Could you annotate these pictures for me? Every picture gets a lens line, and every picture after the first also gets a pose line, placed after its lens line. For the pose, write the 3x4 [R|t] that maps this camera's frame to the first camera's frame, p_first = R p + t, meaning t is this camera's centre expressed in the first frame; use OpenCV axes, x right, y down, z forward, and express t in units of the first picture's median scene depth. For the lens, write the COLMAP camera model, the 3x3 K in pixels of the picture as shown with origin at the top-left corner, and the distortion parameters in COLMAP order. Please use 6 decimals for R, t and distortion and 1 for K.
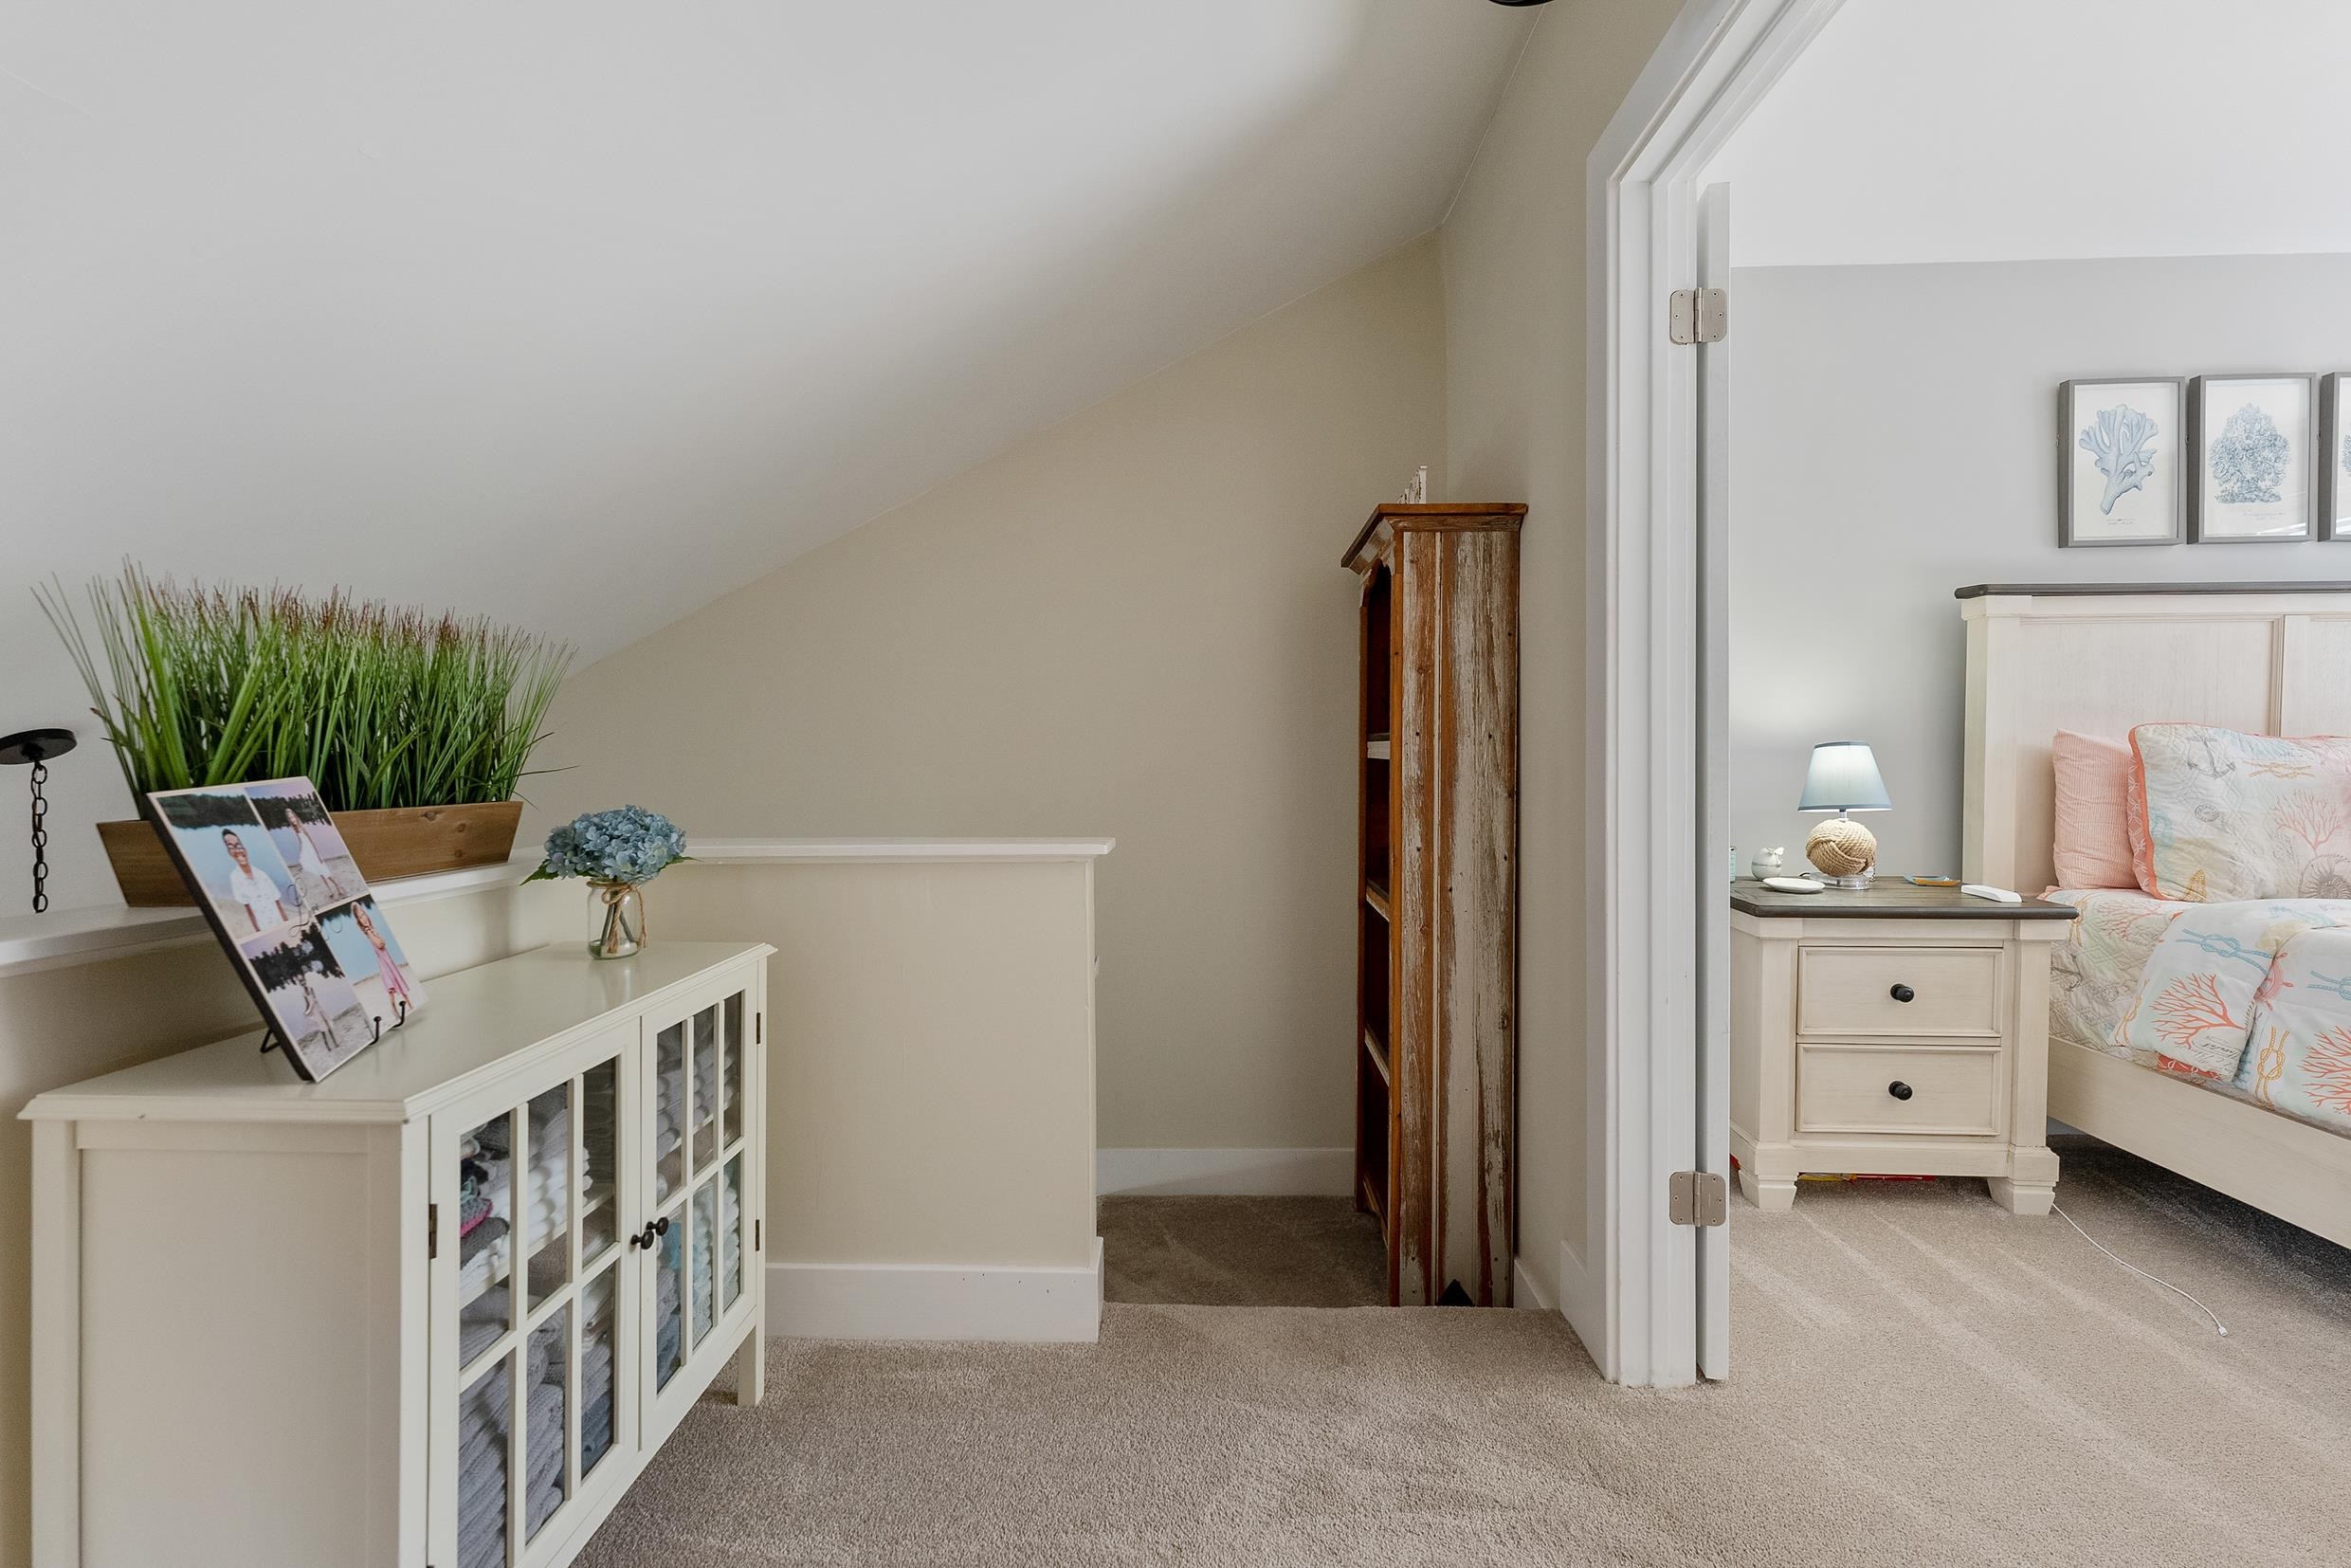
lens RADIAL K [[953.8, 0, 1184.2], [0, 953.8, 761.4], [0, 0, 1]] dist [-0.001775, 0.001826]
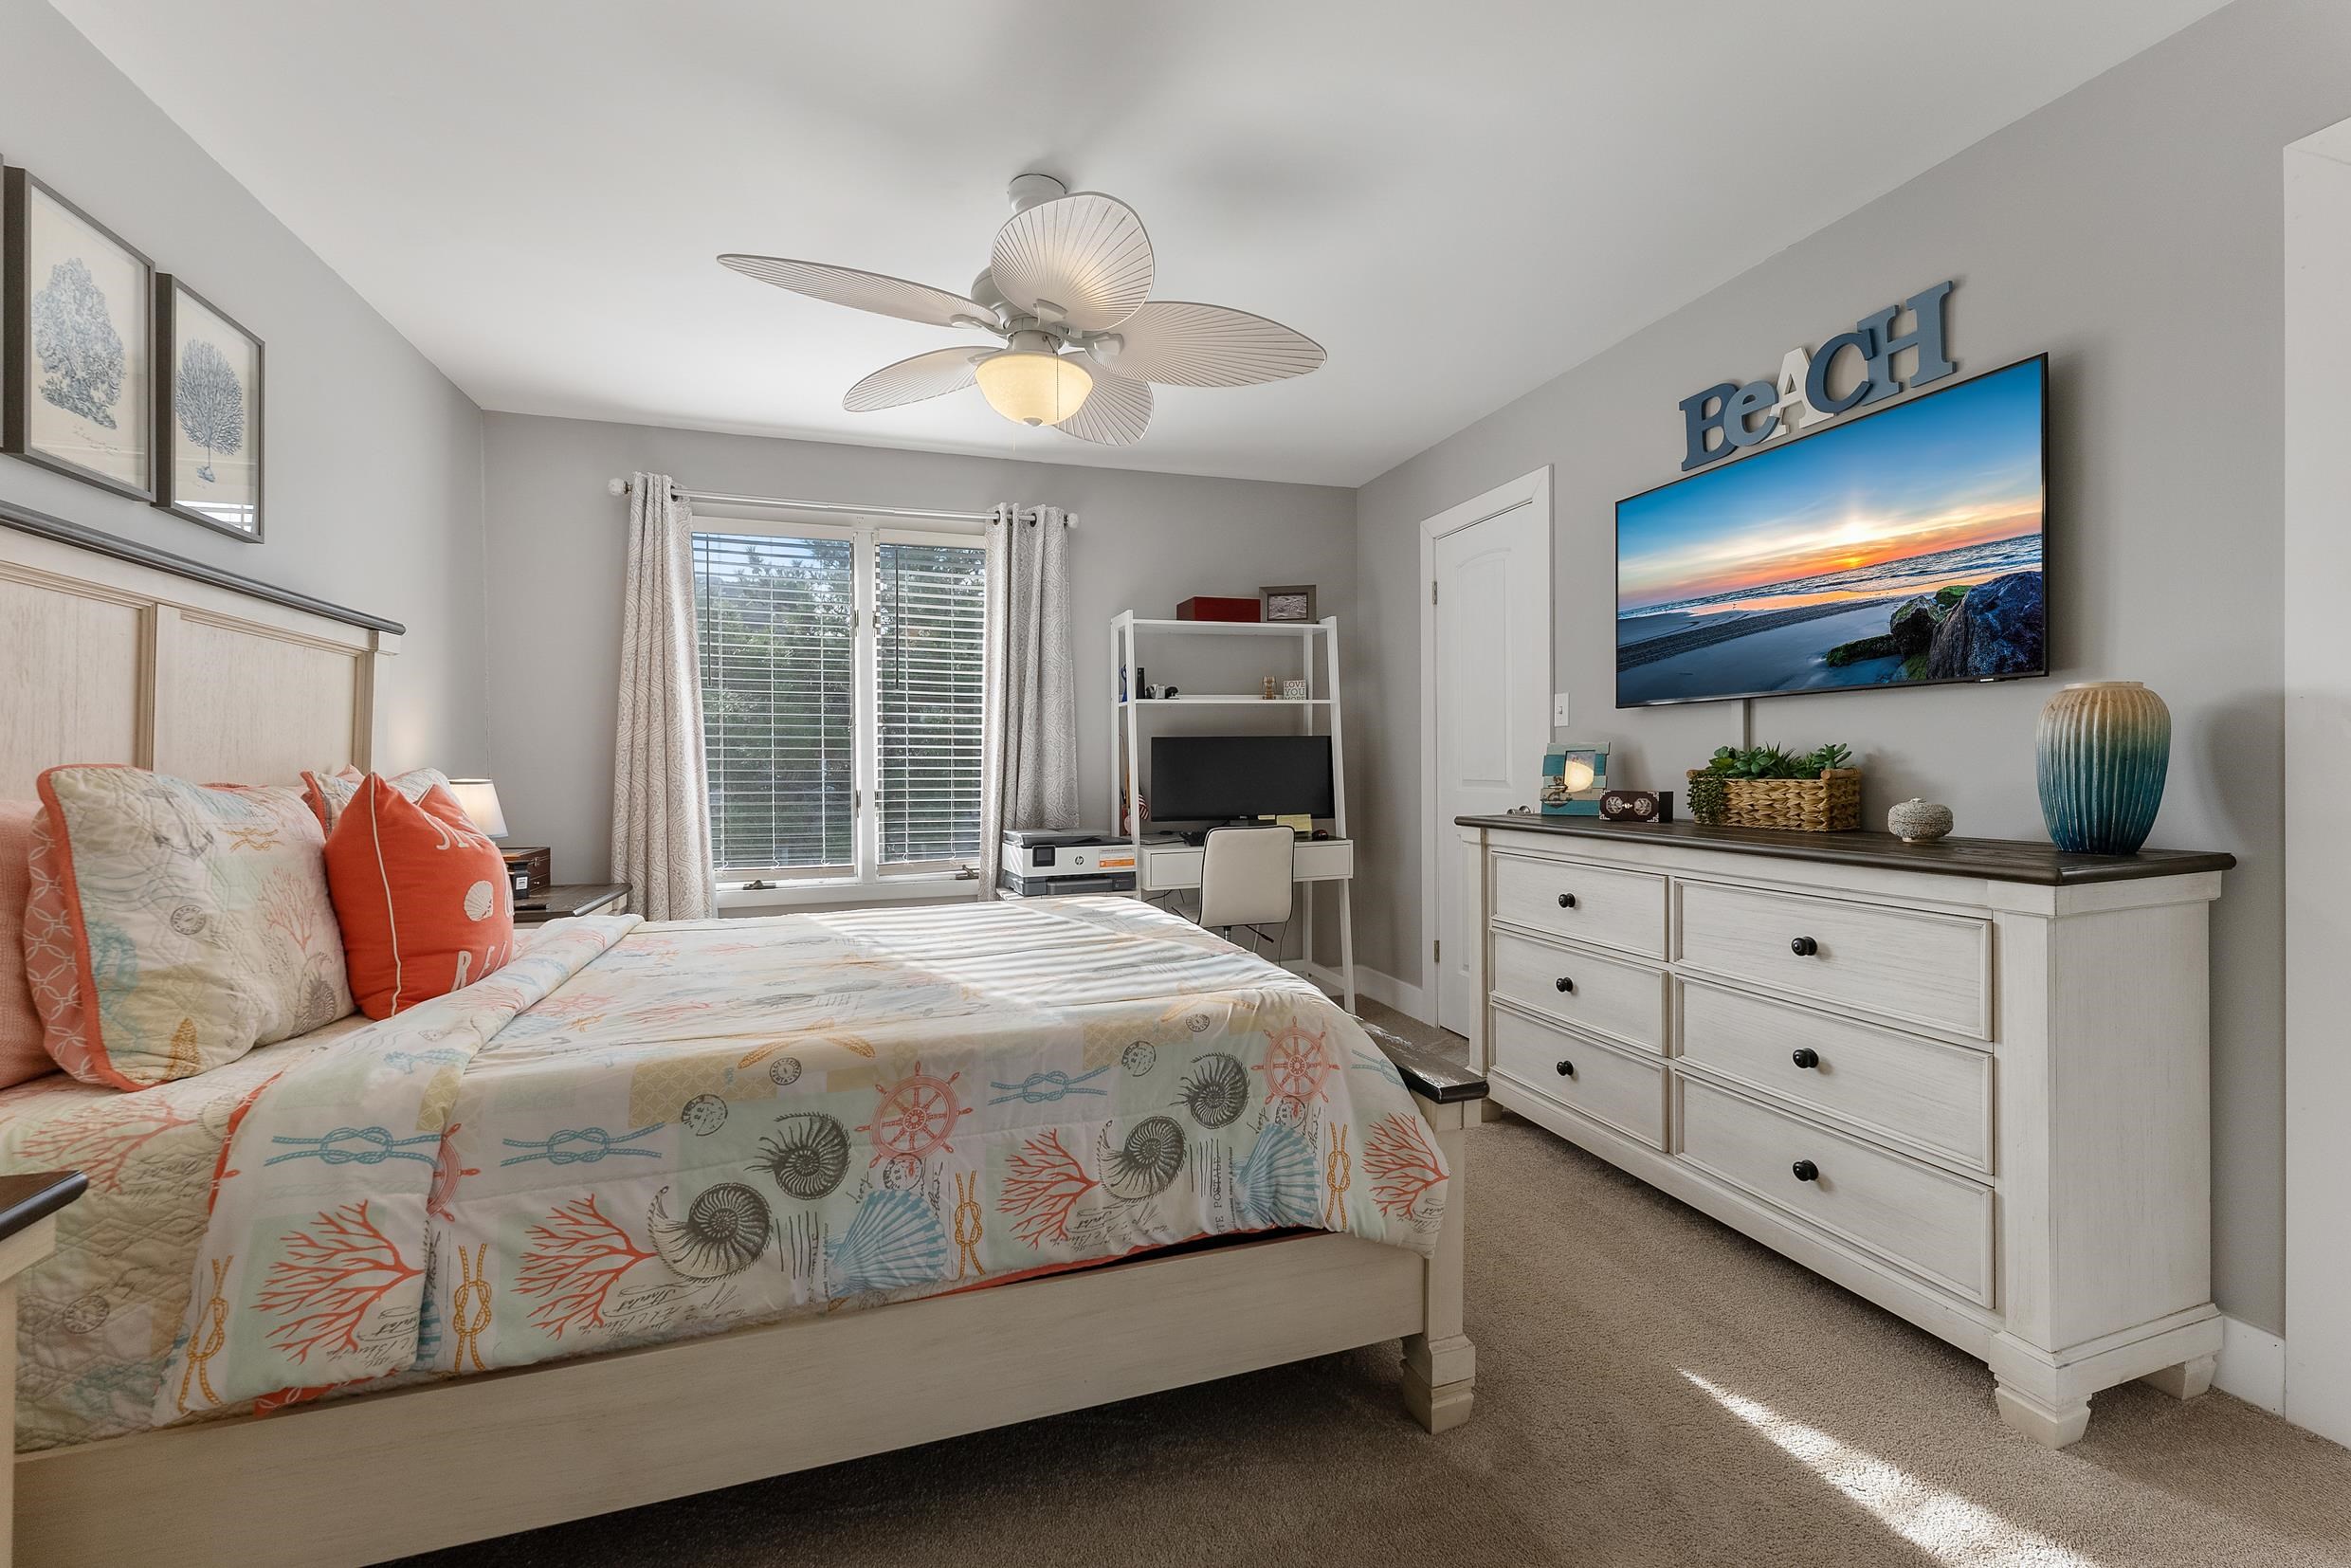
lens RADIAL K [[953.8, 0, 1182.1], [0, 953.8, 771.3], [0, 0, 1]] dist [-0.001775, 0.001826]
pose [[-0.354213, 0.001315, 0.935164, 0.308800], [0.018945, 0.999804, 0.005770, -0.028982], [-0.934973, 0.019760, -0.354169, 0.638044]]
